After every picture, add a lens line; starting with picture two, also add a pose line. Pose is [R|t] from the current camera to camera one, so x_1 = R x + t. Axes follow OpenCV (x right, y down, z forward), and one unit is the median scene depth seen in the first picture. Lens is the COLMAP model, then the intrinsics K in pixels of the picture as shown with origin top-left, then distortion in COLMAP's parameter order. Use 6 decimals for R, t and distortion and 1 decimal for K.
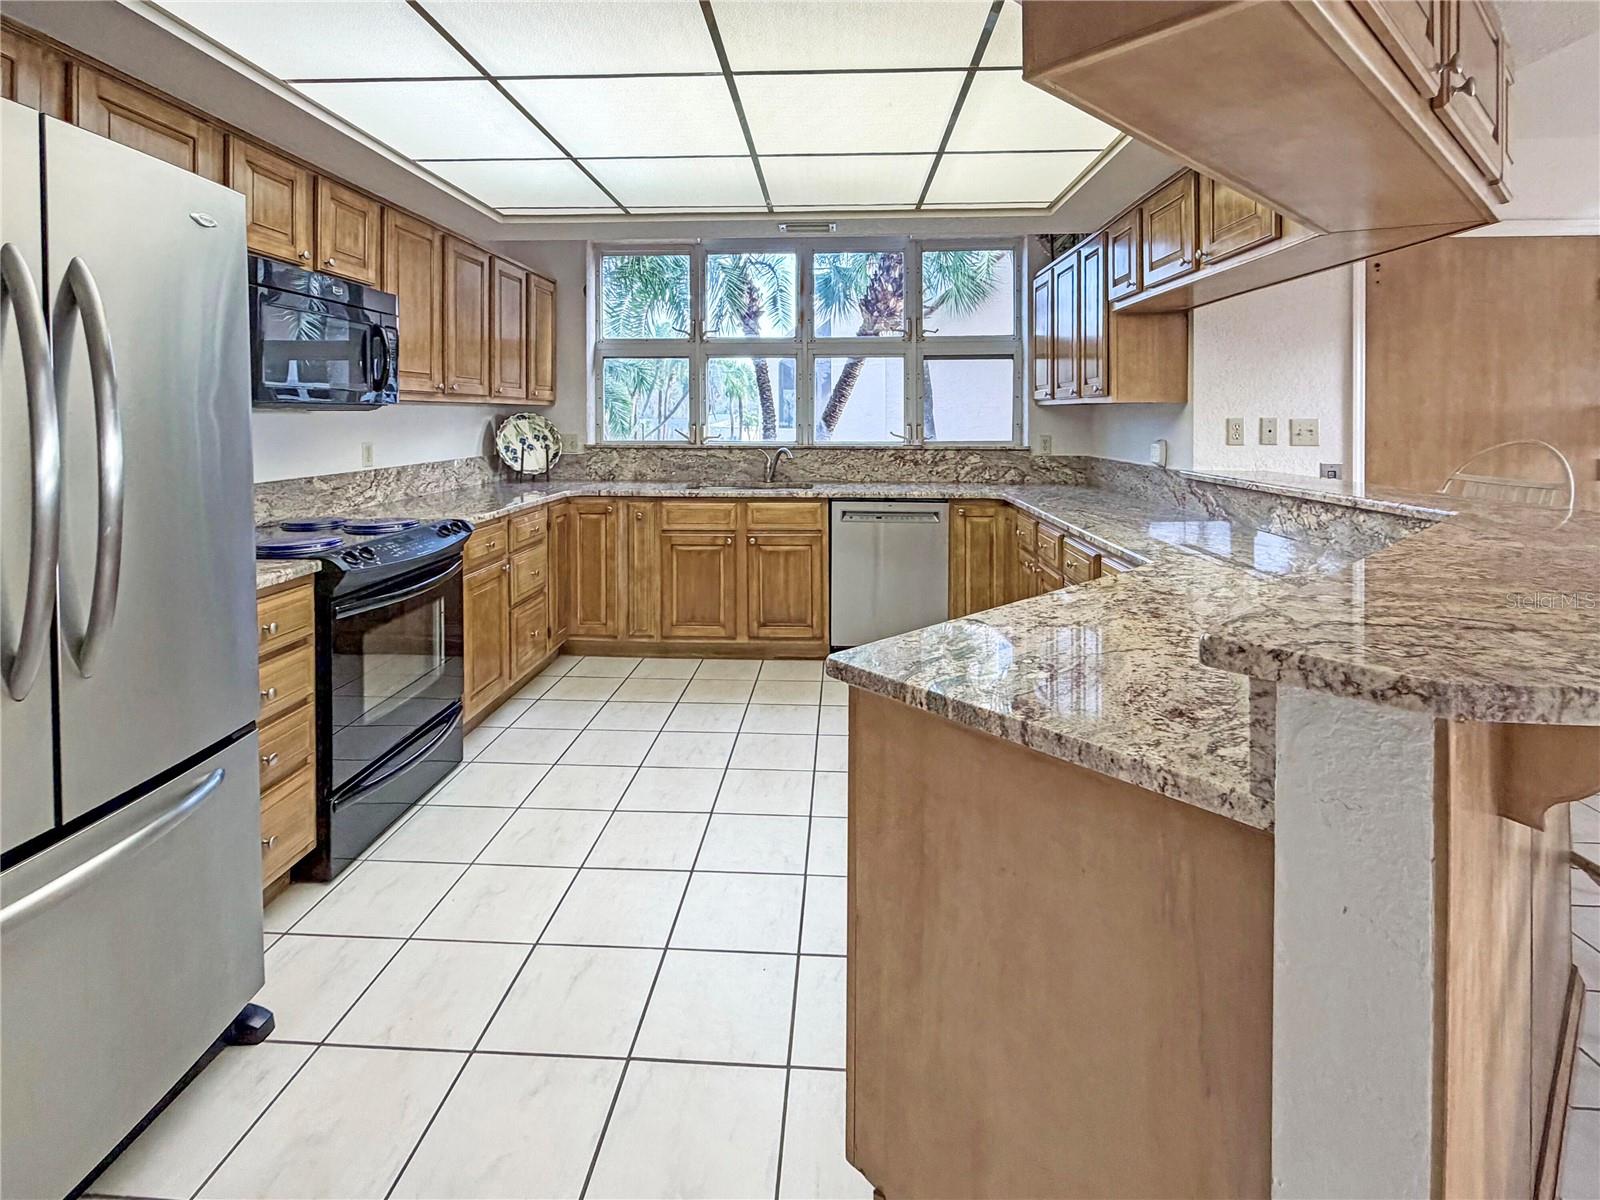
lens RADIAL K [[763.7, 0, 799.1], [0, 763.7, 421.9], [0, 0, 1]] dist [0.001084, 0.000148]
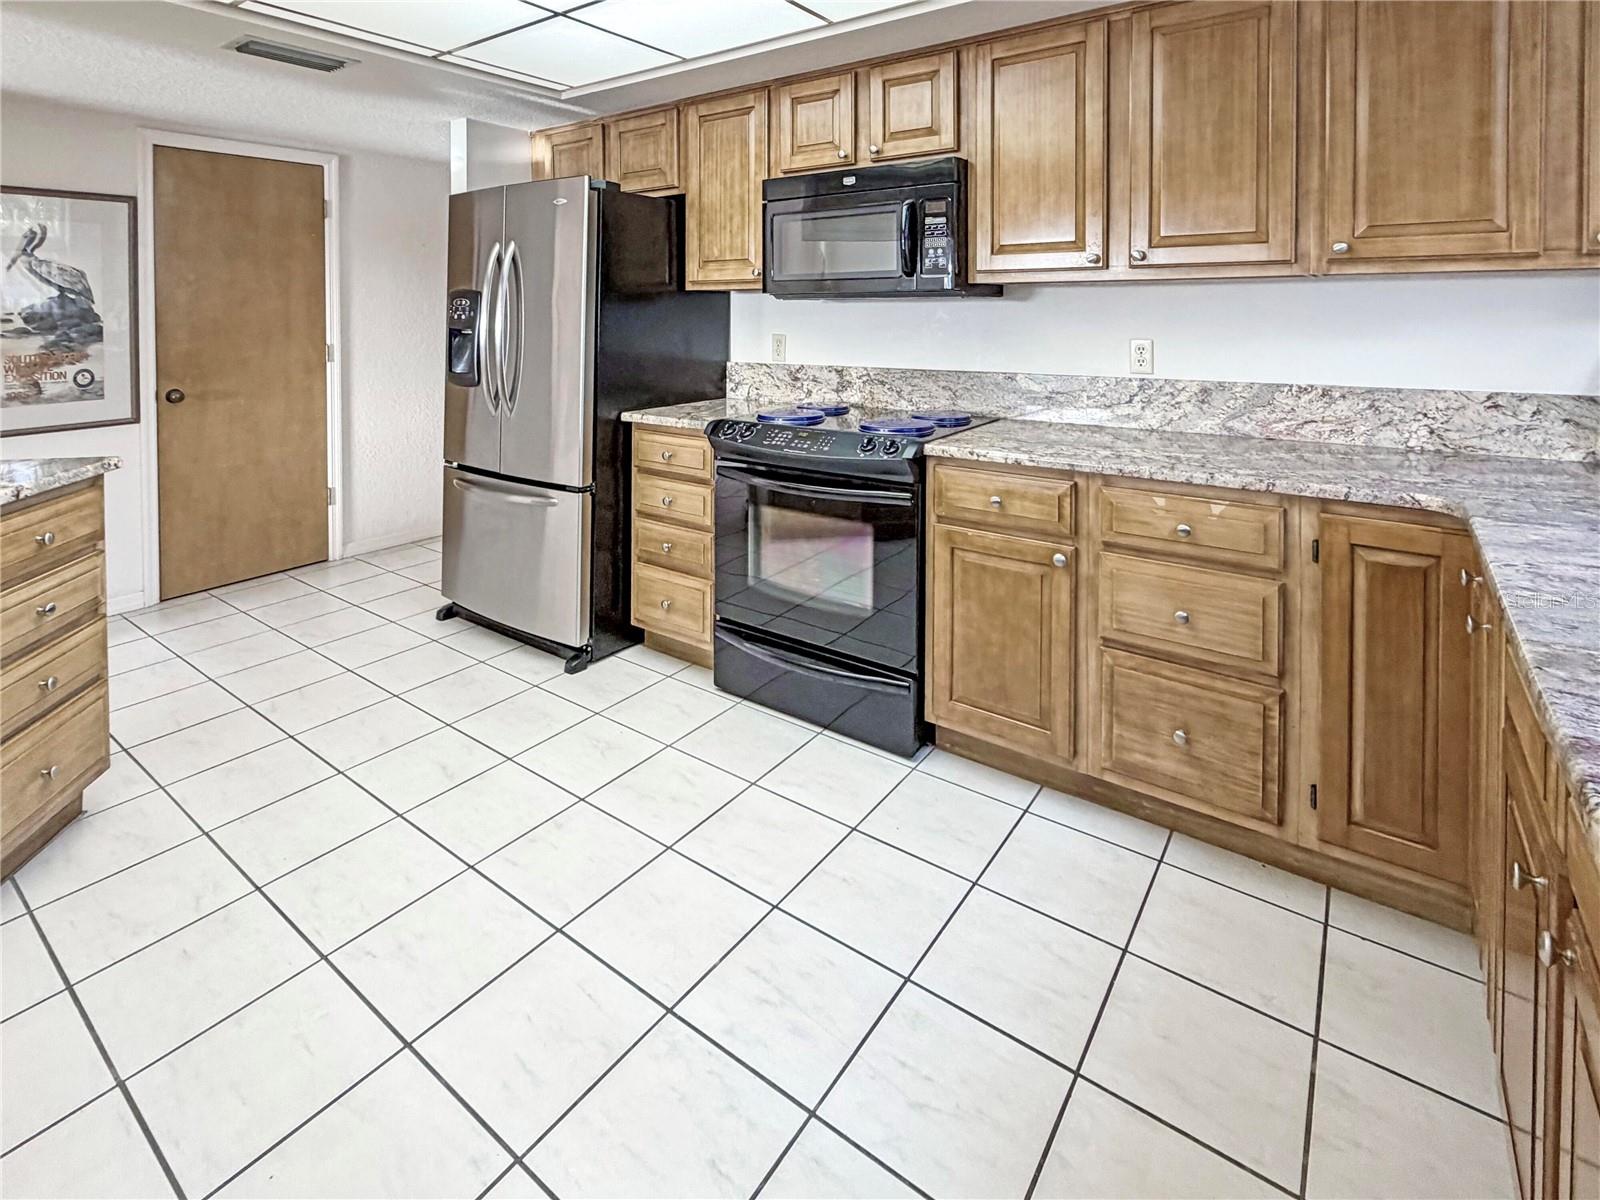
lens RADIAL K [[798.3, 0, 790.3], [0, 798.3, 320.1], [0, 0, 1]] dist [-0.000532, -0.000134]
pose [[-0.545763, 0.017480, -0.837757, 0.205967], [0.000942, 0.999795, 0.020248, -0.006417], [0.837939, 0.010261, -0.545667, 0.954159]]
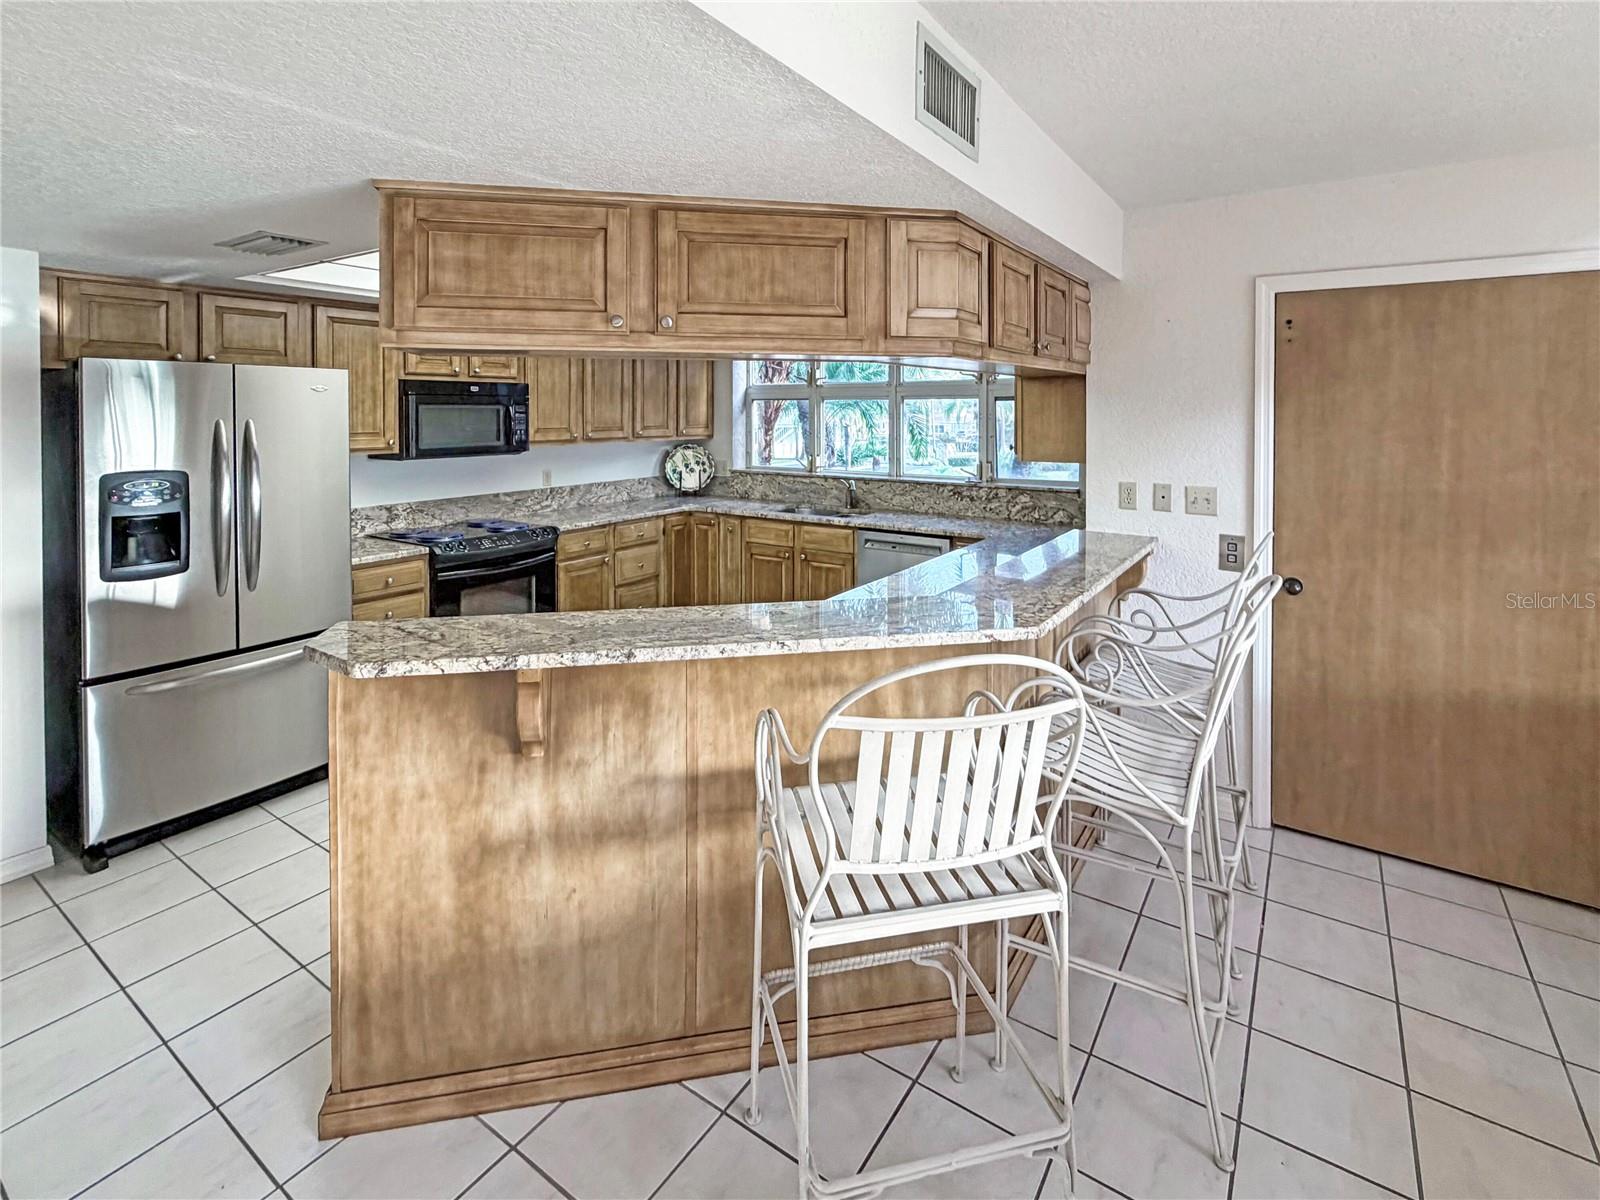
lens RADIAL K [[763.7, 0, 799.1], [0, 763.7, 421.9], [0, 0, 1]] dist [0.001084, 0.000148]
pose [[0.858837, 0.006336, -0.512210, 0.566839], [-0.002802, 0.999967, 0.007672, -0.071721], [0.512241, -0.005153, 0.858826, -0.061663]]
